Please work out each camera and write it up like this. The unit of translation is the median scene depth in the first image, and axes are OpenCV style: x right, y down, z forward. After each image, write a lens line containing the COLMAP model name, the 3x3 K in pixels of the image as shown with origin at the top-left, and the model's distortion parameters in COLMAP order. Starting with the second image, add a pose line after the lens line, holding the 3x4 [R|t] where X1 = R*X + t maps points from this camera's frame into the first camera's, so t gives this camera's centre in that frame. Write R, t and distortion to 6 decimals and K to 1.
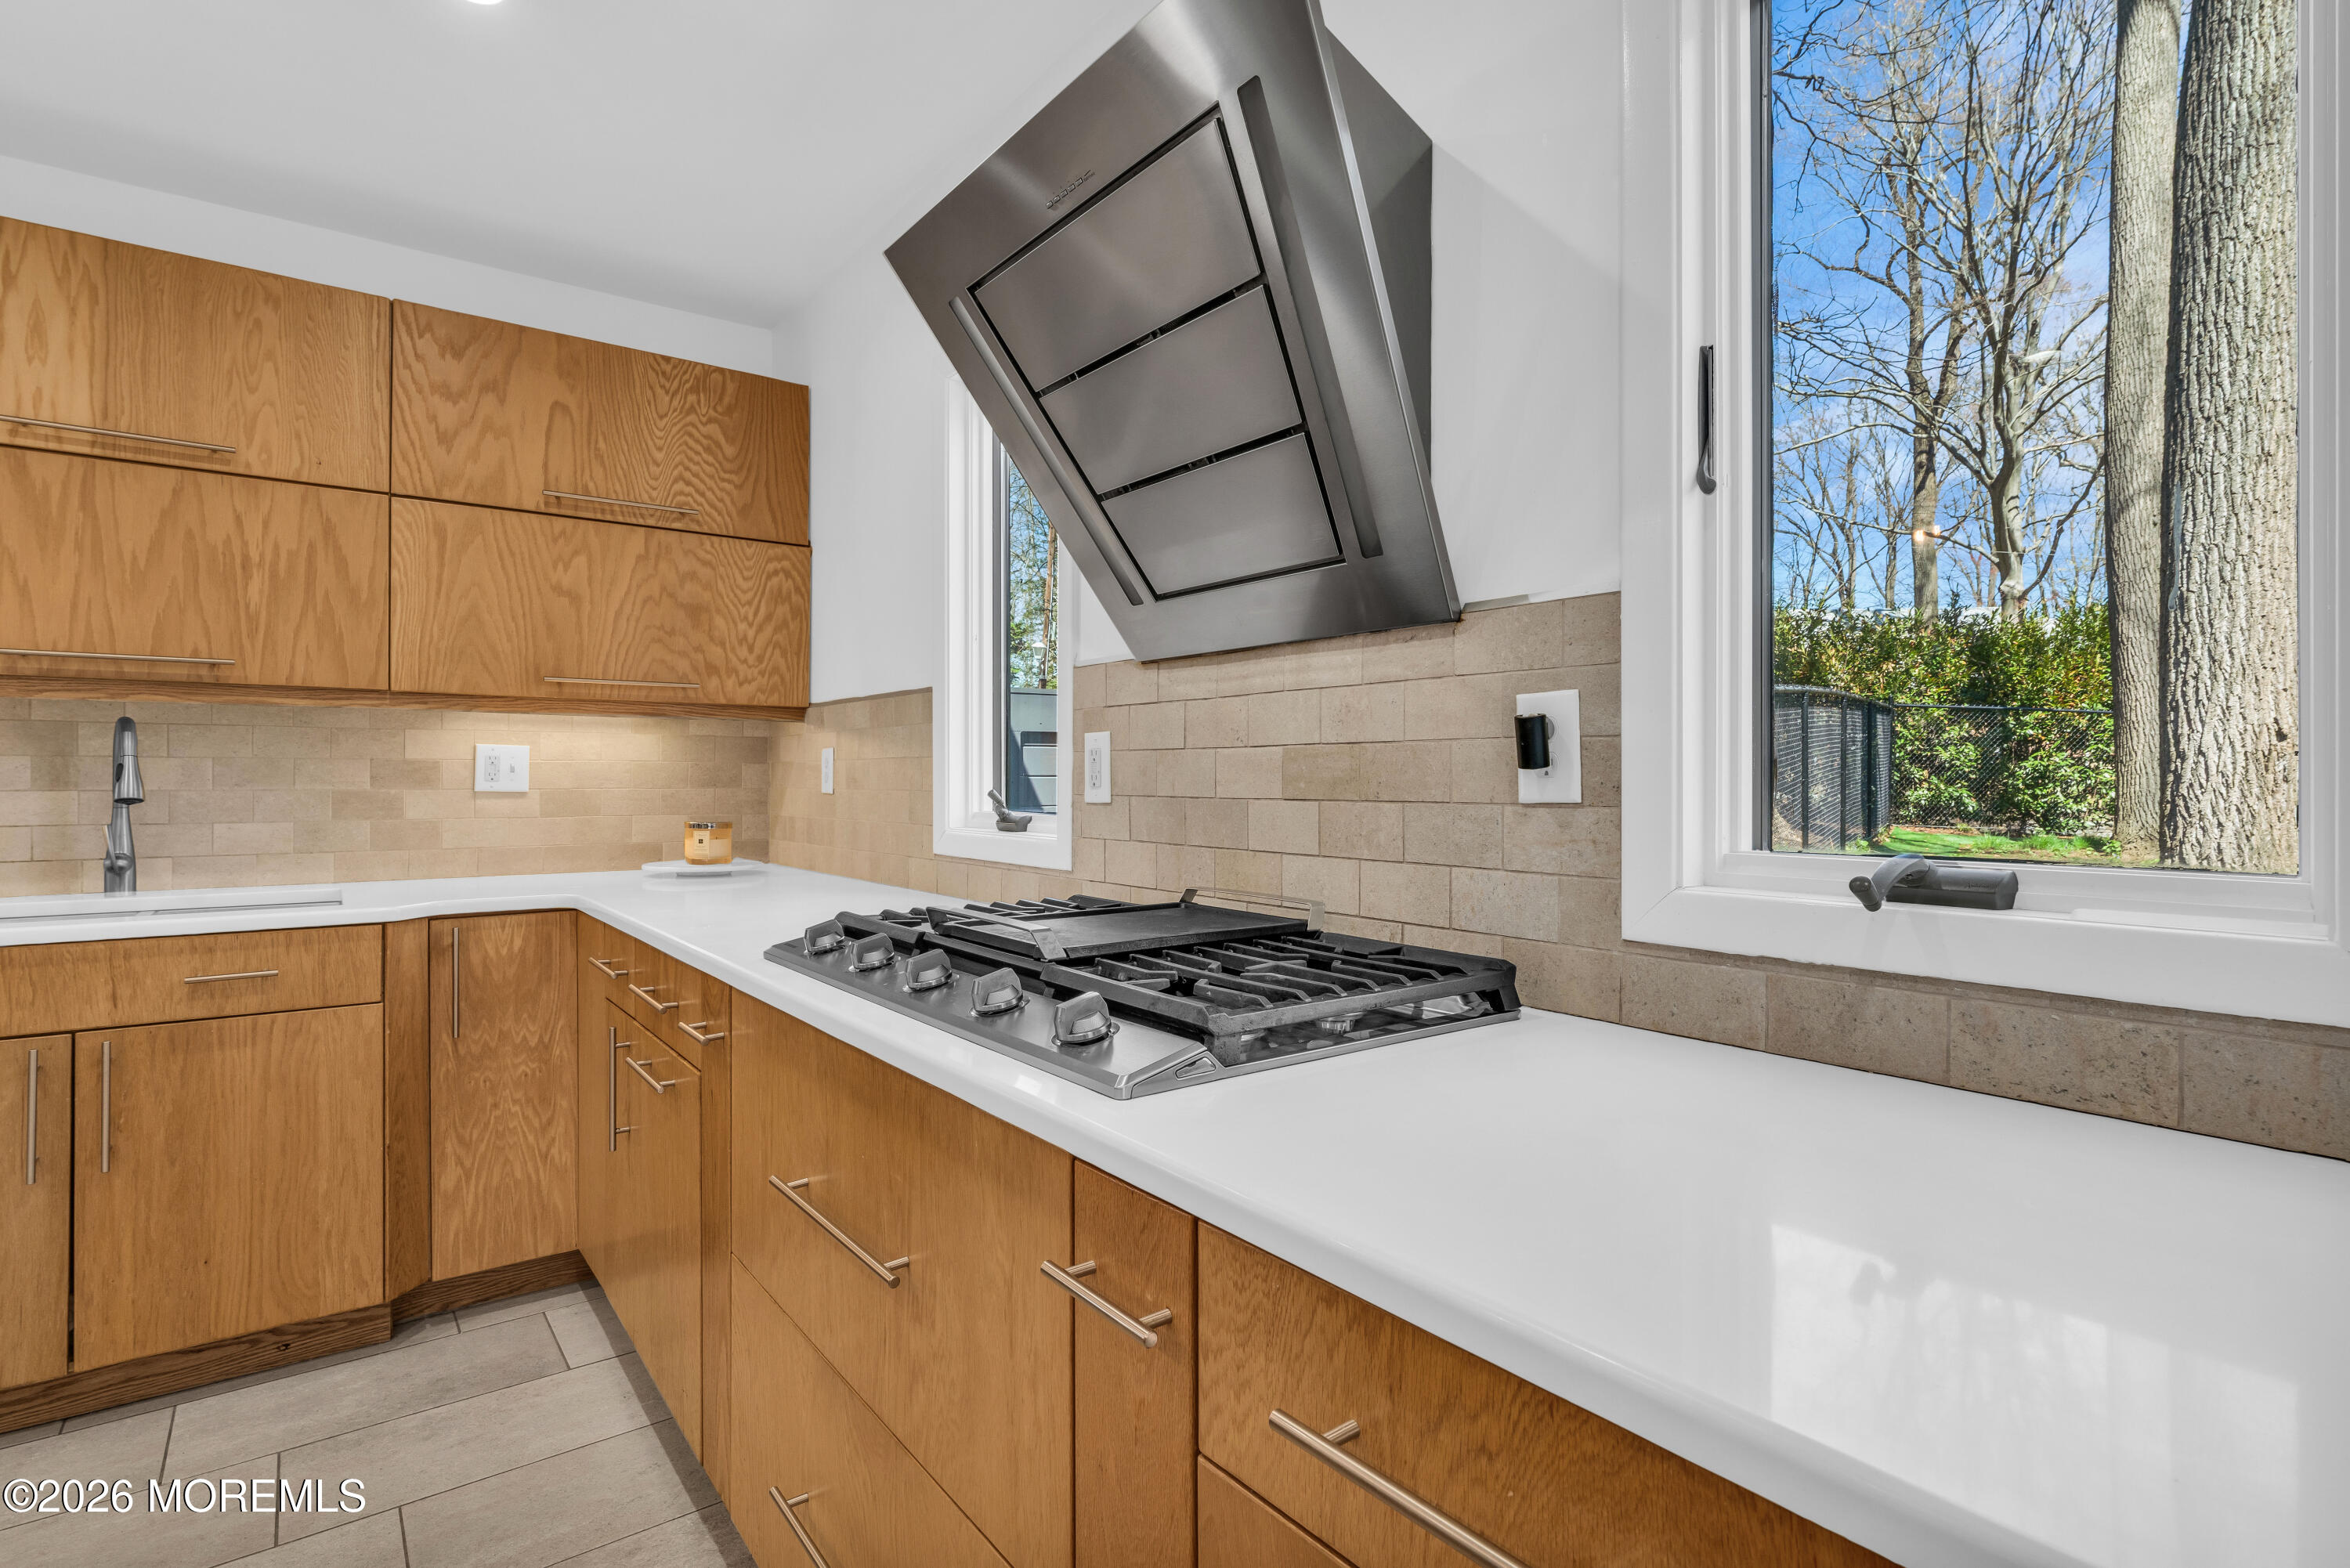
lens RADIAL K [[1155.9, 0, 1169.5], [0, 1155.9, 787.9], [0, 0, 1]] dist [-0.000187, -0.001751]
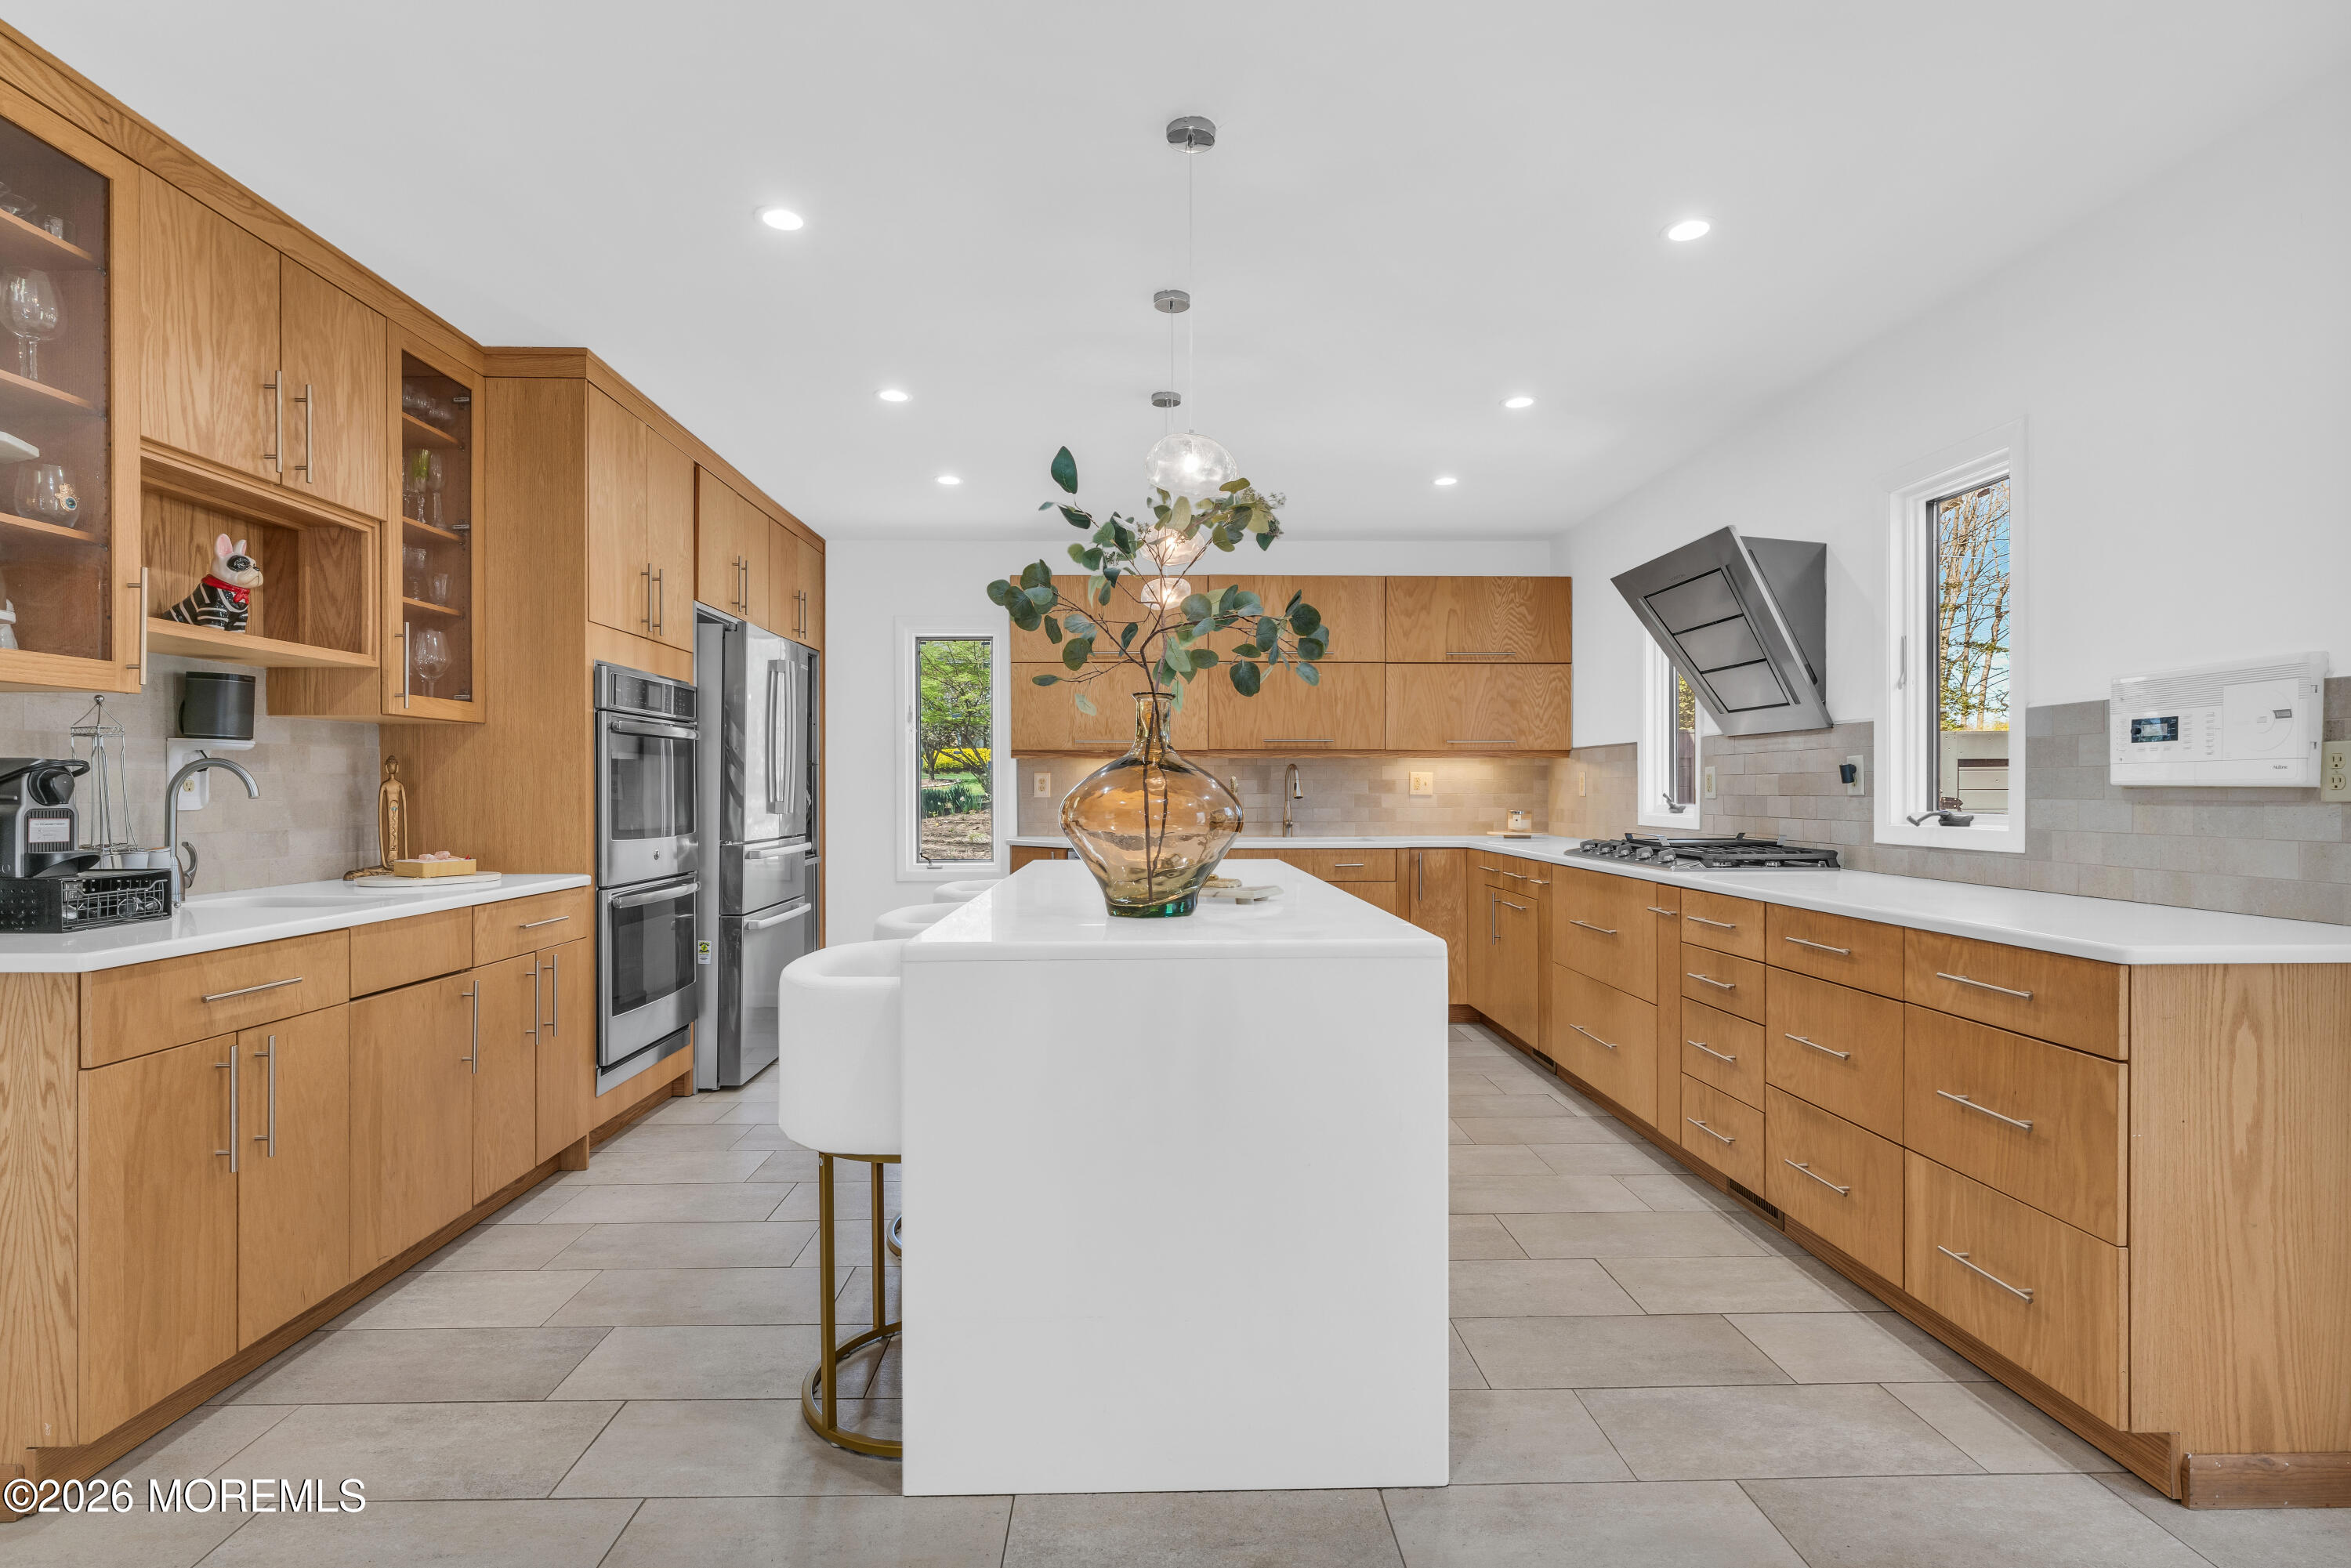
lens RADIAL K [[1156.4, 0, 1170.0], [0, 1156.4, 787.9], [0, 0, 1]] dist [-0.000187, -0.001751]
pose [[0.815542, -0.003403, -0.578688, 0.297402], [-0.001970, 0.999961, -0.008656, 0.011108], [0.578695, 0.008200, 0.815503, -1.117041]]
